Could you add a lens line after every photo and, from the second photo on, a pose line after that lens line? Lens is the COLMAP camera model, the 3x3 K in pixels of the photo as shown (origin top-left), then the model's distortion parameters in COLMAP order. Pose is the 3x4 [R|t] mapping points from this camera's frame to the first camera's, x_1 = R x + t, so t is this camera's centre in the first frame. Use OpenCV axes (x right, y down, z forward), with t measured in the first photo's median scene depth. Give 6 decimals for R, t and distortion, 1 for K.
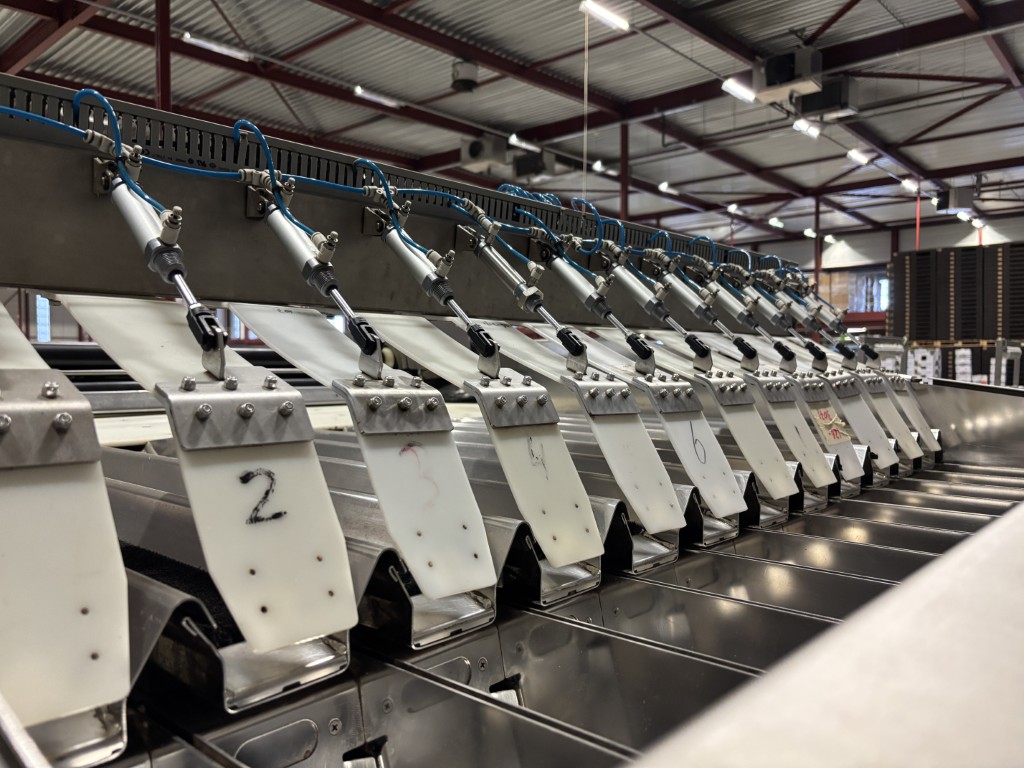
lens RADIAL K [[774.9, 0, 508.0], [0, 774.9, 378.3], [0, 0, 1]] dist [0.046710, -0.053168]
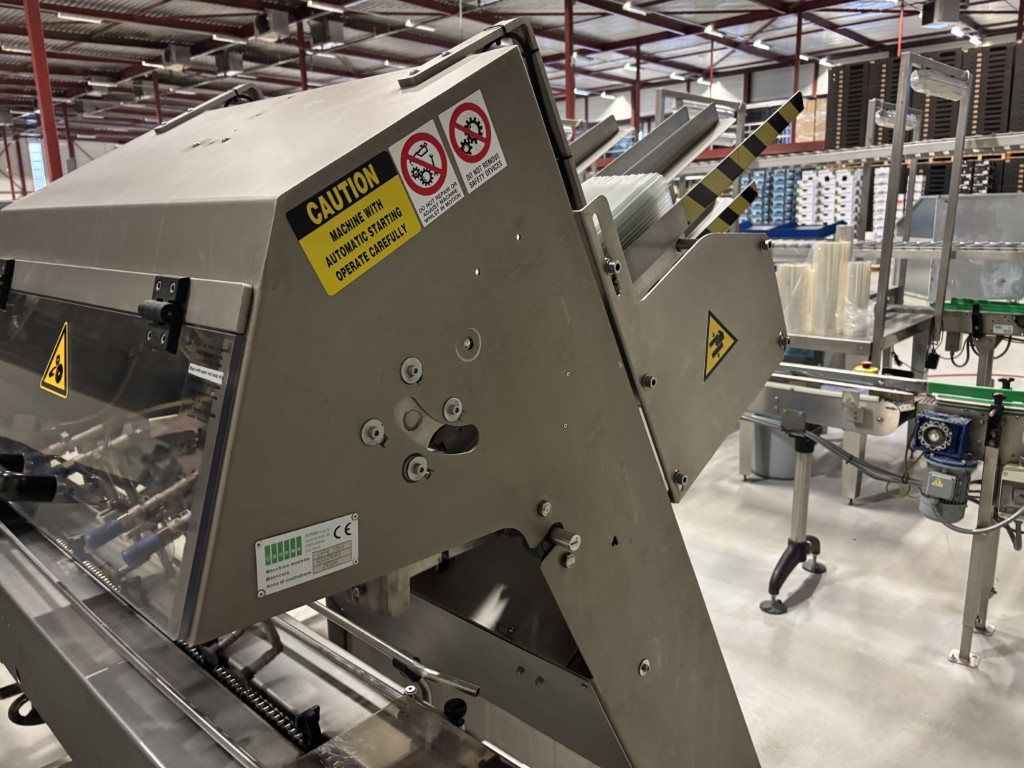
lens RADIAL K [[774.9, 0, 518.5], [0, 774.9, 382.2], [0, 0, 1]] dist [0.046710, -0.053168]
pose [[0.999497, -0.017823, -0.026232, 0.111446], [0.022508, 0.981371, 0.190799, 0.023754], [0.022343, -0.191293, 0.981279, -0.026619]]
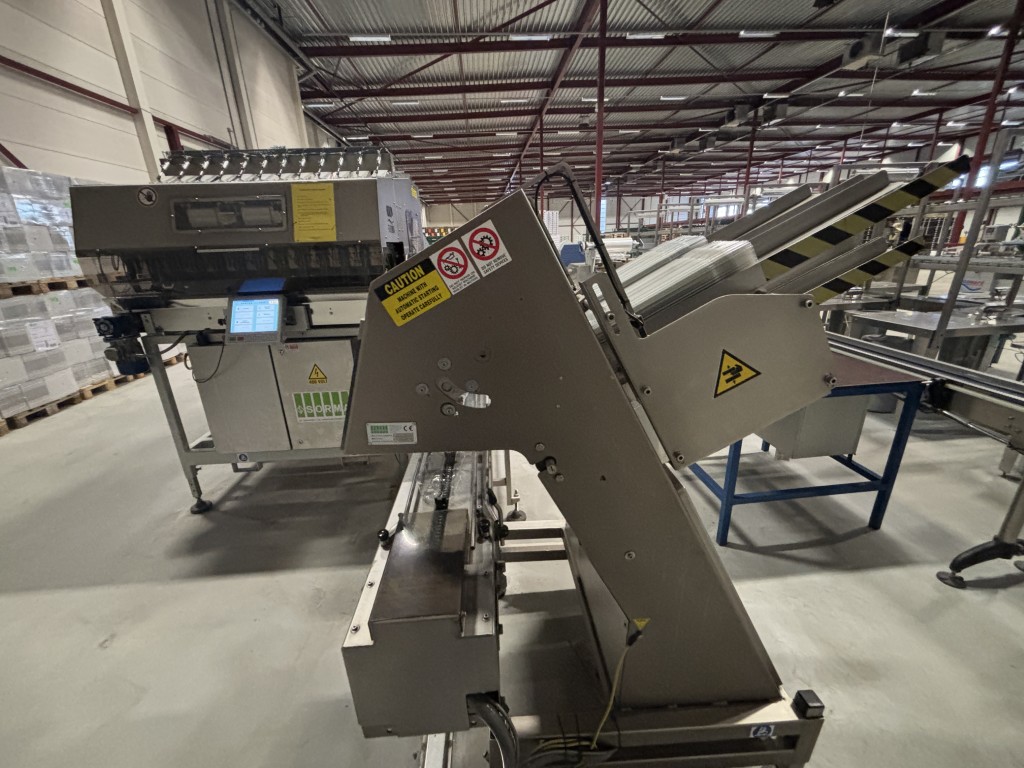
lens RADIAL K [[415.1, 0, 511.7], [0, 415.1, 383.4], [0, 0, 1]] dist [-0.003378, 0.001665]
pose [[0.719929, 0.199659, -0.664709, 0.134368], [0.018377, 0.951909, 0.305829, 0.020104], [0.693804, -0.232391, 0.681638, -0.015775]]
